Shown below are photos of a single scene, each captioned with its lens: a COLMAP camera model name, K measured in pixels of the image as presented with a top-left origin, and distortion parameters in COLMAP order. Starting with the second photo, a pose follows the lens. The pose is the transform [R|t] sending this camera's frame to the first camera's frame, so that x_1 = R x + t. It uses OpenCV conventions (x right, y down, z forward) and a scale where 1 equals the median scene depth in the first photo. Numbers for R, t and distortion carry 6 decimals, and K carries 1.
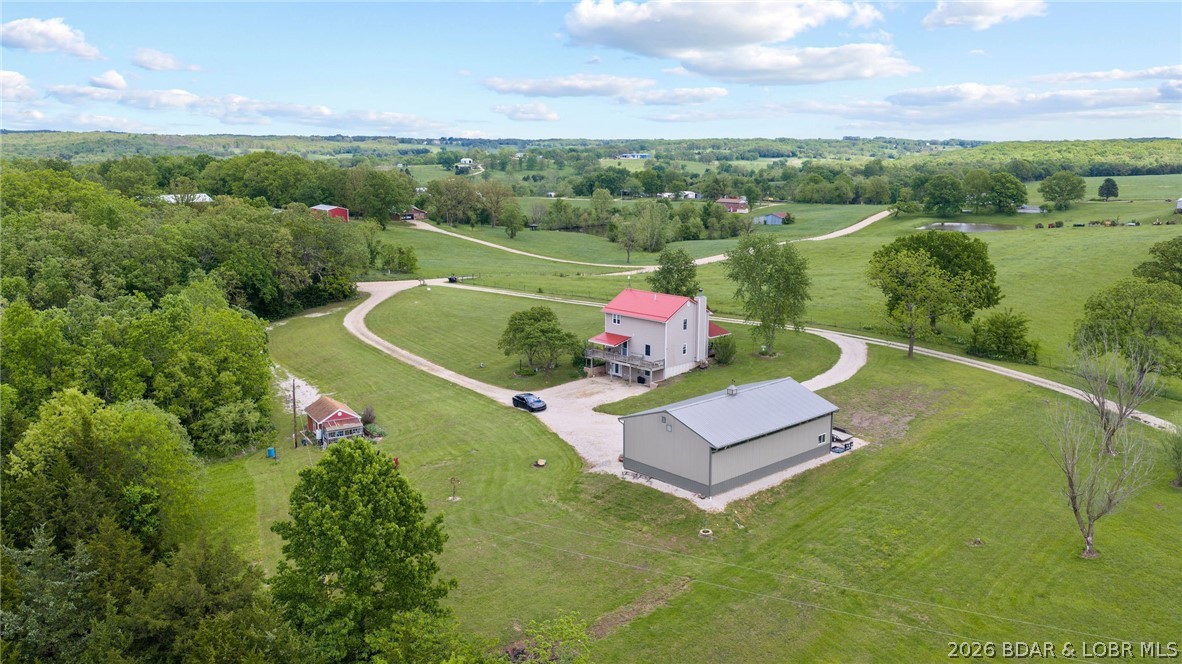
lens RADIAL K [[973.3, 0, 593.6], [0, 973.3, 328.2], [0, 0, 1]] dist [0.033627, -0.065910]
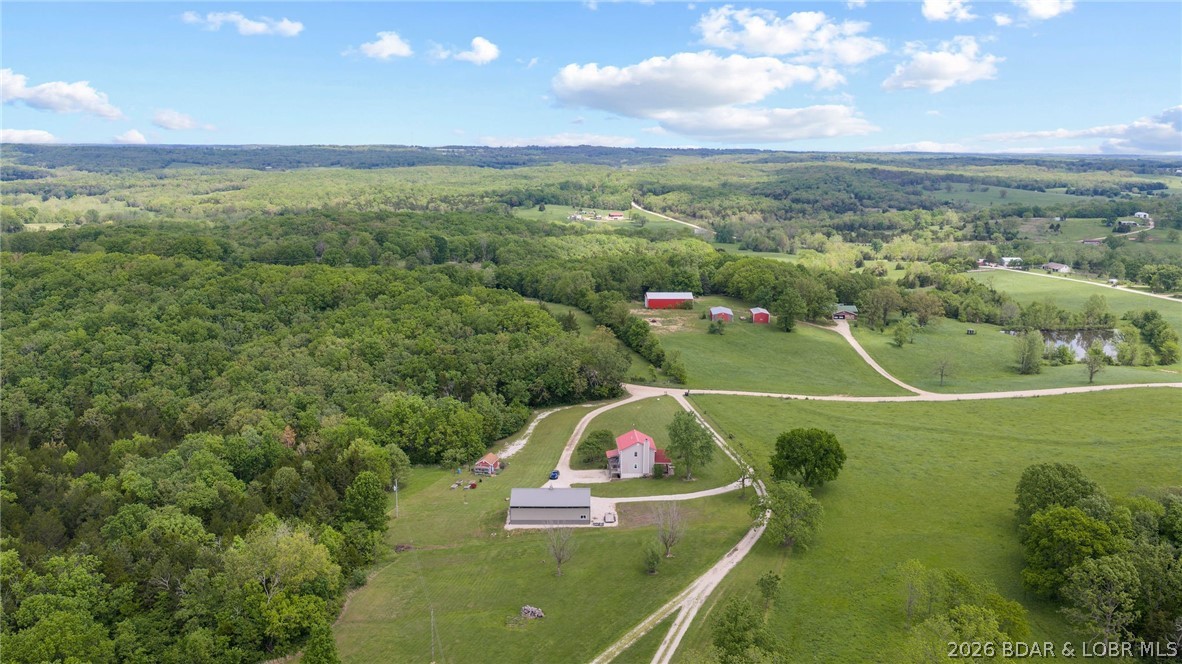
lens RADIAL K [[973.3, 0, 593.6], [0, 973.3, 328.2], [0, 0, 1]] dist [0.033627, -0.065910]
pose [[0.736162, 0.124567, -0.665243, 1.311598], [-0.128254, 0.990783, 0.043598, -0.332449], [0.664542, 0.053225, 0.745353, -0.573337]]
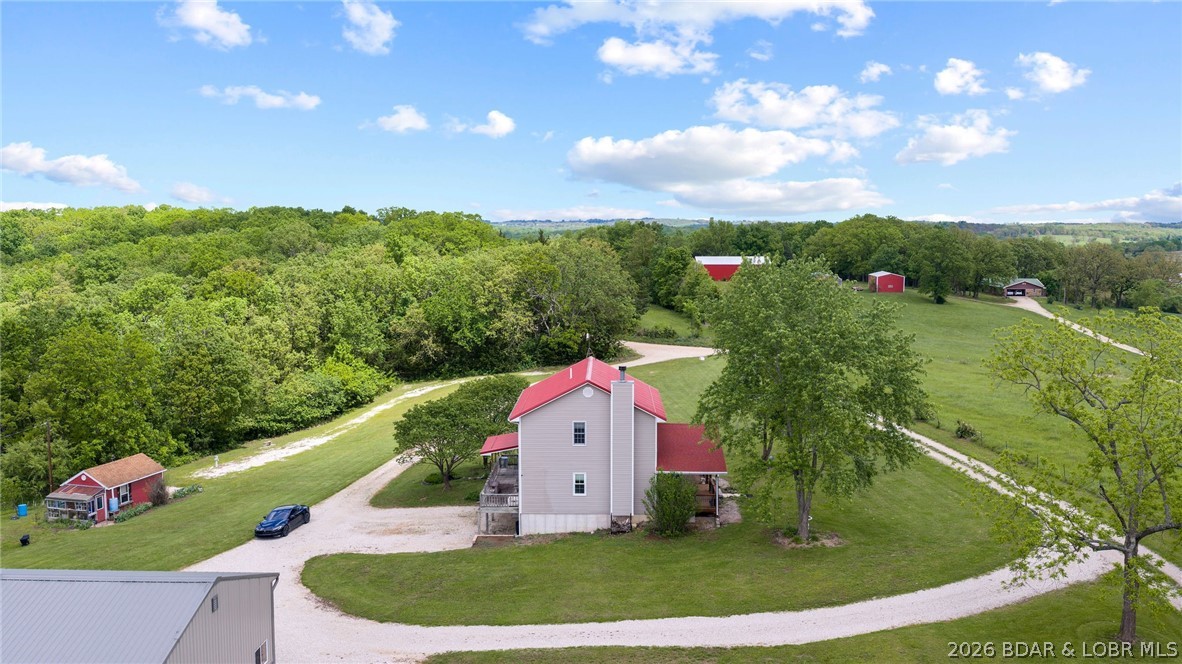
lens RADIAL K [[973.3, 0, 593.6], [0, 973.3, 328.2], [0, 0, 1]] dist [0.033627, -0.065910]
pose [[0.688599, 0.066196, -0.722115, 0.436146], [-0.127786, 0.991318, -0.030982, -0.040908], [0.713794, 0.113610, 0.691079, 0.641057]]
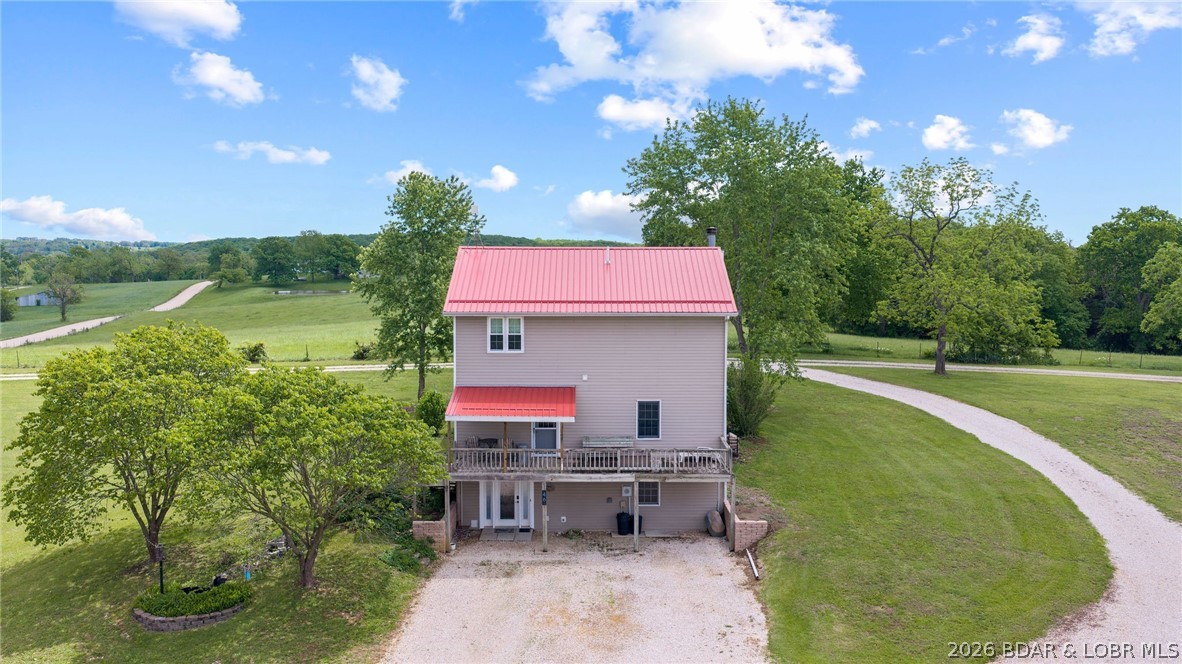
lens RADIAL K [[973.3, 0, 593.6], [0, 973.3, 328.2], [0, 0, 1]] dist [0.033627, -0.065910]
pose [[0.703537, -0.060291, 0.708096, -0.164541], [0.136255, 0.989353, -0.051139, 0.007376], [-0.697474, 0.132460, 0.704262, 0.770450]]
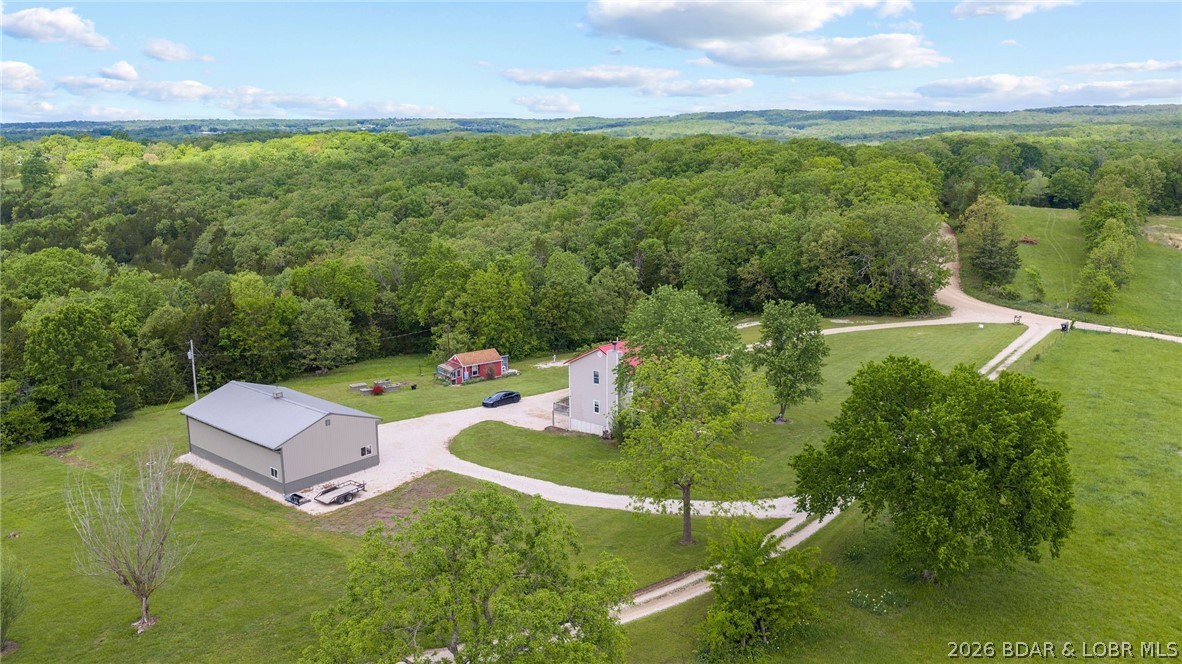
lens RADIAL K [[973.3, 0, 593.6], [0, 973.3, 328.2], [0, 0, 1]] dist [0.033627, -0.065910]
pose [[0.084248, 0.201331, -0.975893, 0.870768], [-0.173004, 0.967456, 0.184656, -0.192156], [0.981311, 0.153277, 0.116337, 0.868275]]
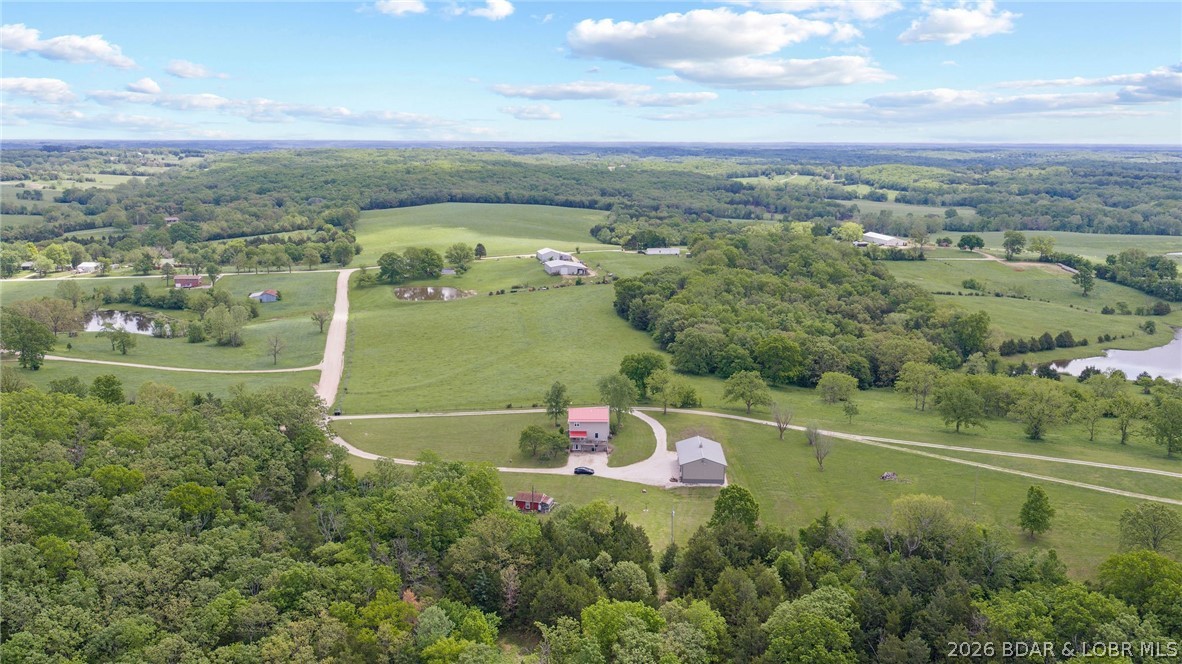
lens RADIAL K [[973.3, 0, 593.6], [0, 973.3, 328.2], [0, 0, 1]] dist [0.033627, -0.065910]
pose [[0.700150, -0.138190, 0.700495, -1.402039], [0.133265, 0.989143, 0.061934, -0.341168], [-0.701449, 0.049988, 0.710965, -0.543544]]
